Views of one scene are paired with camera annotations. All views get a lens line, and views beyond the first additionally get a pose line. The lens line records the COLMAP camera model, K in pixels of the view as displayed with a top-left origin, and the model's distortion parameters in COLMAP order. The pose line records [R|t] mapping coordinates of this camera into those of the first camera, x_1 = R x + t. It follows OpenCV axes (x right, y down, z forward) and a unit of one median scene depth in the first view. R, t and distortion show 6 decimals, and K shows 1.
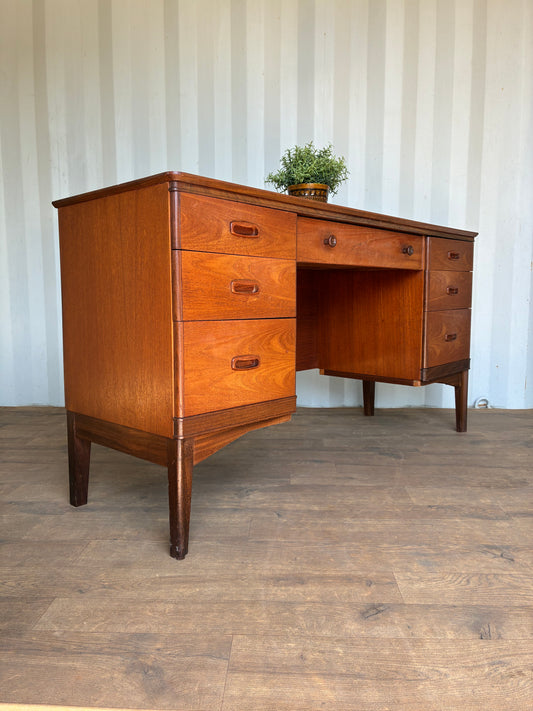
lens RADIAL K [[547.5, 0, 266.5], [0, 547.5, 355.5], [0, 0, 1]] dist [0.066920, -0.085456]
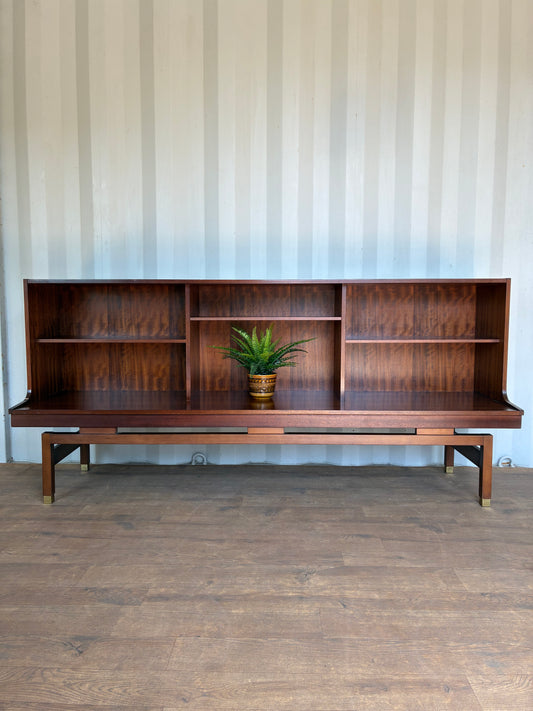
lens RADIAL K [[547.5, 0, 266.5], [0, 547.5, 355.5], [0, 0, 1]] dist [0.066920, -0.085456]
pose [[0.999901, 0.002562, 0.013806, -0.137648], [-0.002234, 0.999716, -0.023711, -0.161182], [-0.013863, 0.023678, 0.999624, -0.075003]]
